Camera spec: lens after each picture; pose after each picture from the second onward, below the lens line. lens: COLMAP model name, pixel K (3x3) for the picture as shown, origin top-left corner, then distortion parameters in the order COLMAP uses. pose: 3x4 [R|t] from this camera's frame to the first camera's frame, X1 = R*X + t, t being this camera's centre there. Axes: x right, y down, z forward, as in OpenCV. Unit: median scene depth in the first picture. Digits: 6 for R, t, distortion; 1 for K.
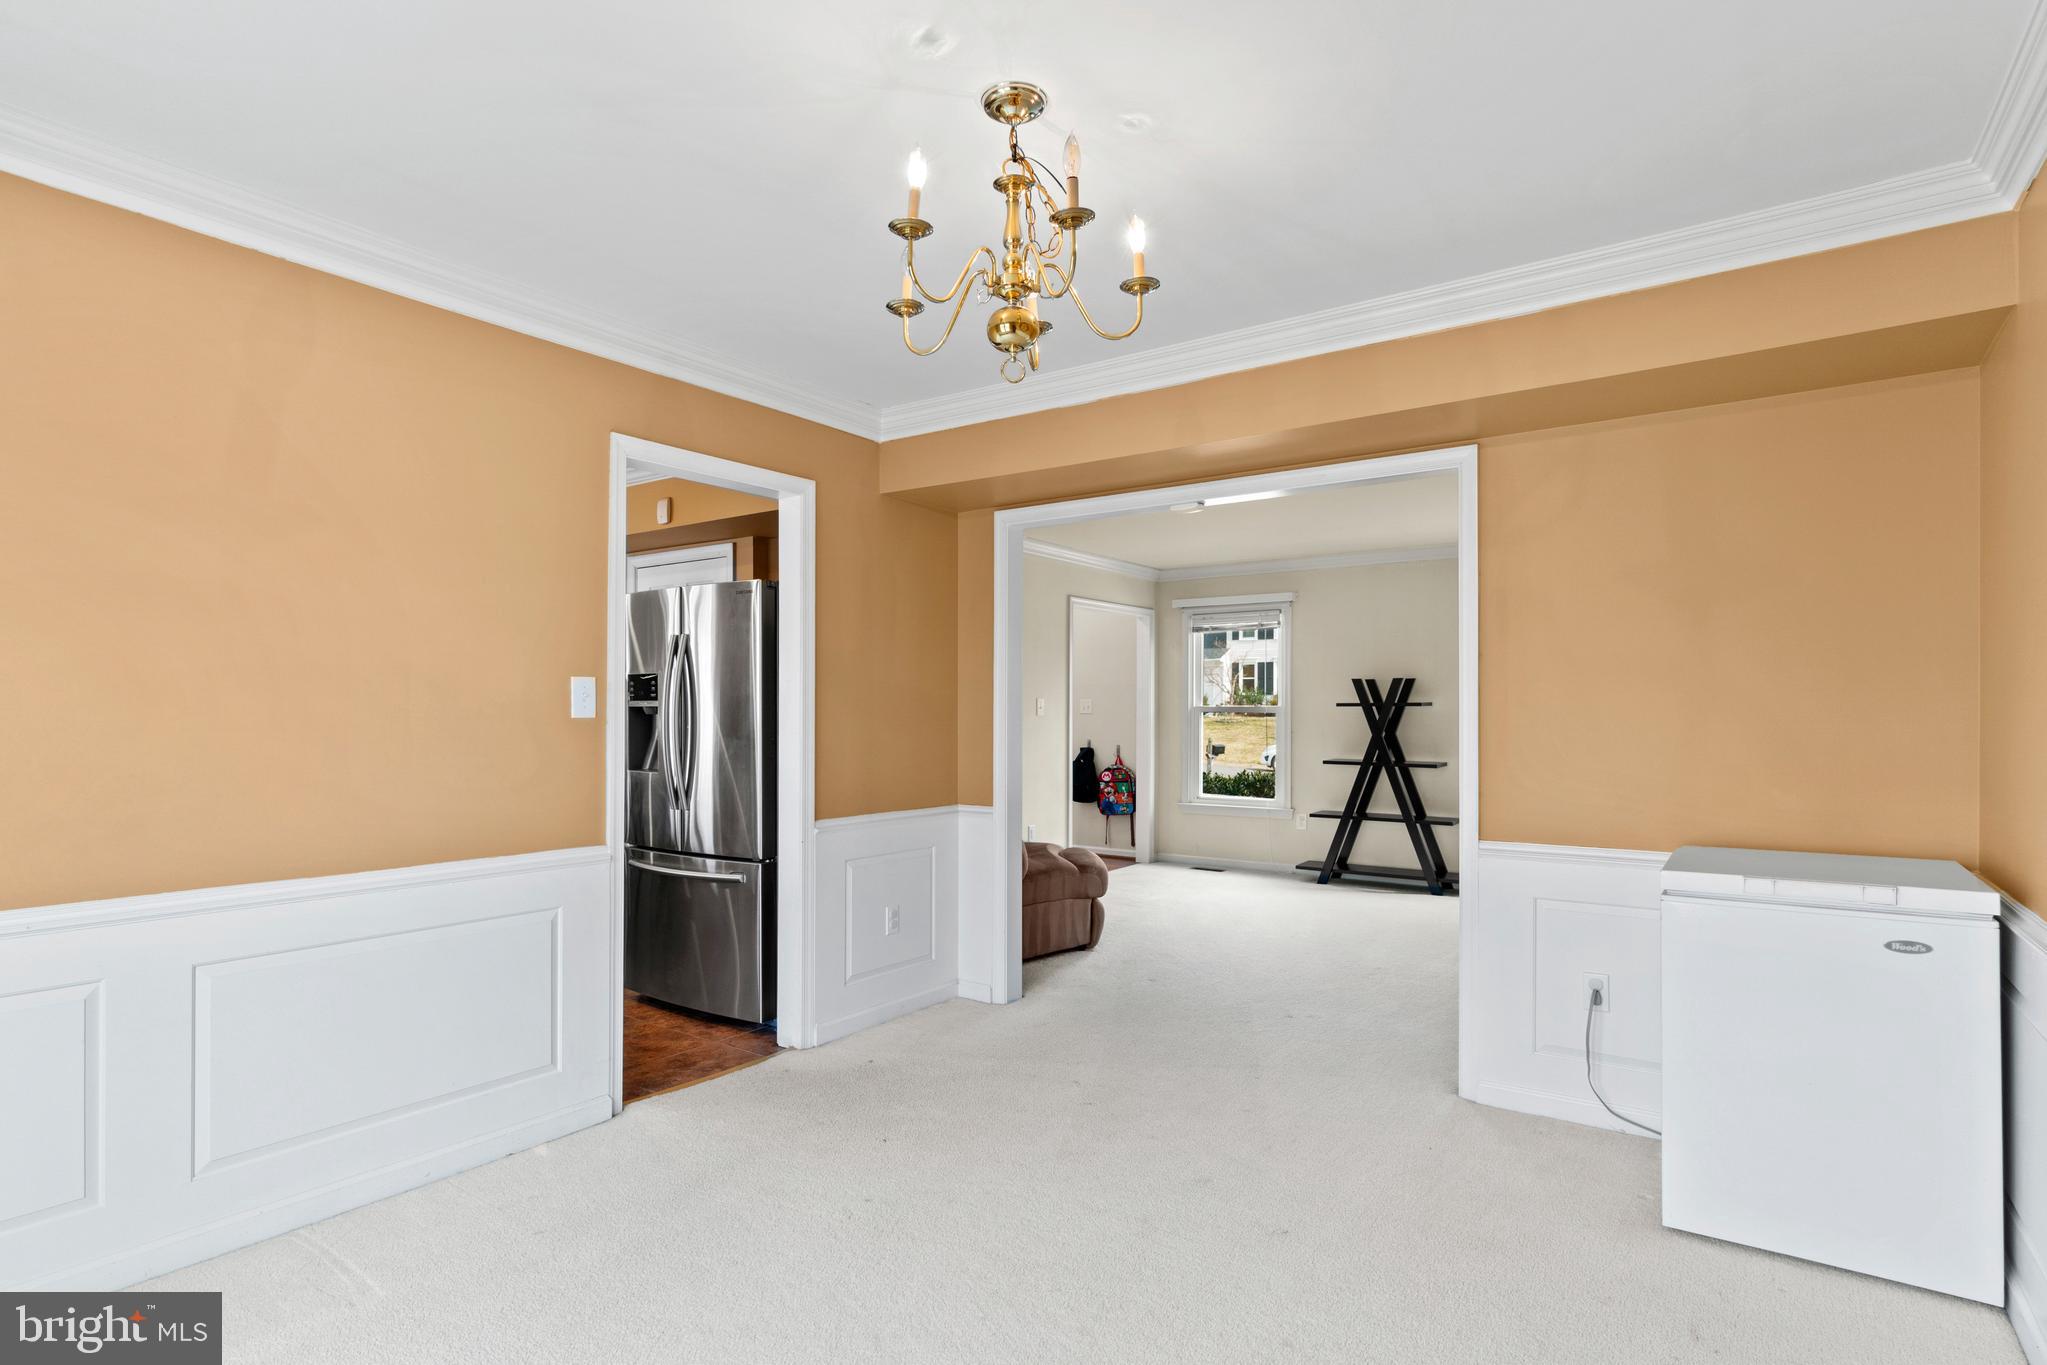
lens RADIAL K [[1048.1, 0, 1023.9], [0, 1048.1, 698.8], [0, 0, 1]] dist [-0.001763, -0.000058]
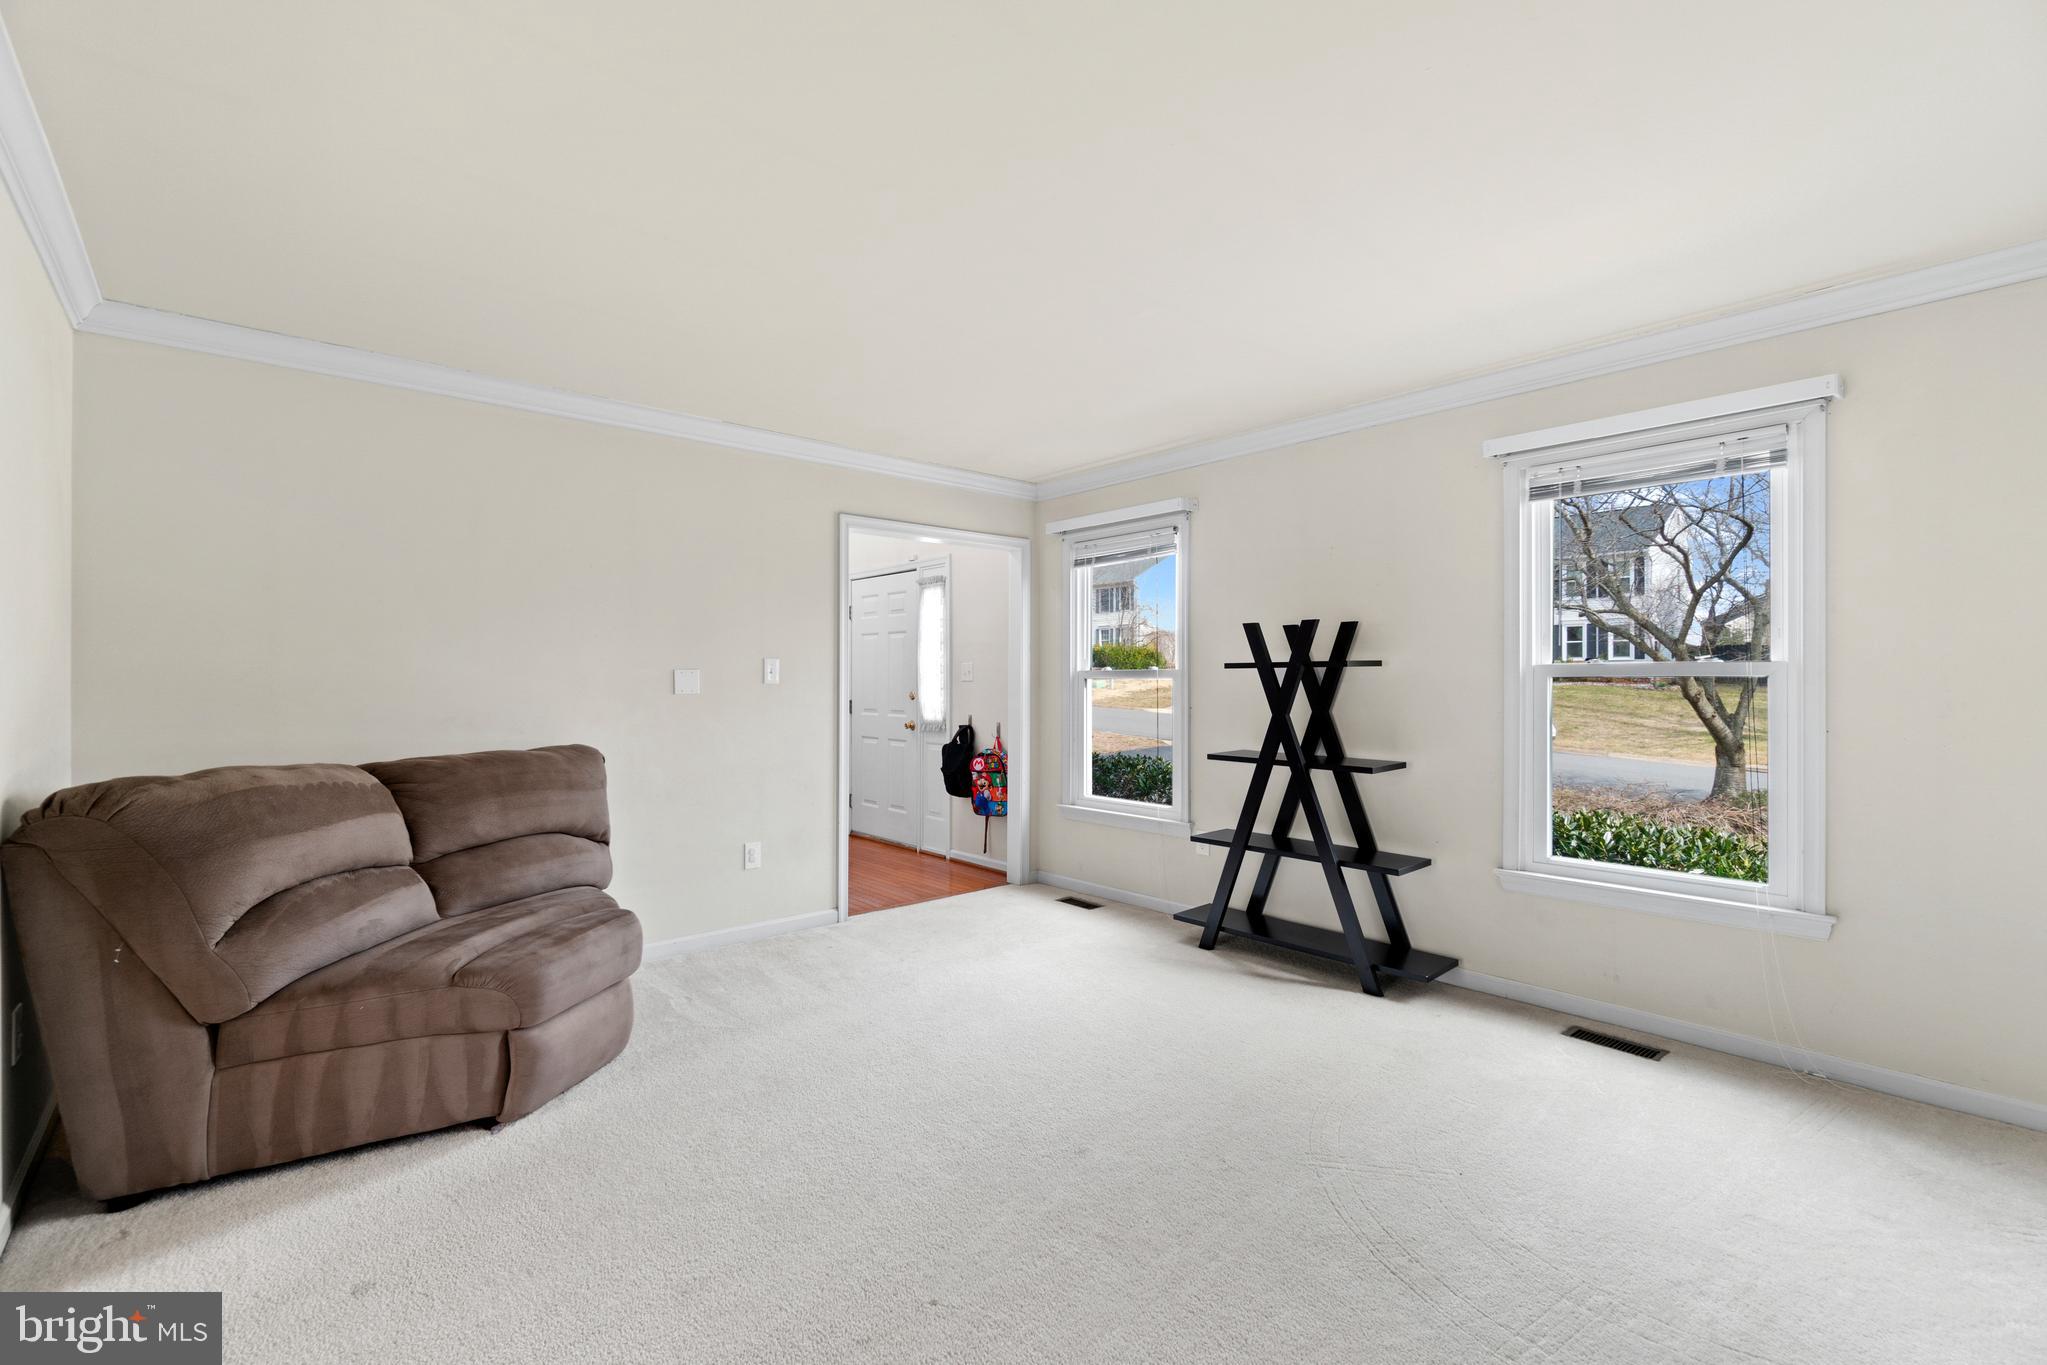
lens RADIAL K [[880.6, 0, 1021.2], [0, 880.6, 674.9], [0, 0, 1]] dist [0.001287, -0.000011]
pose [[0.967711, -0.005705, -0.251999, 0.290953], [0.007250, 0.999960, 0.005204, 0.007187], [0.251959, -0.006863, 0.967714, 0.428492]]
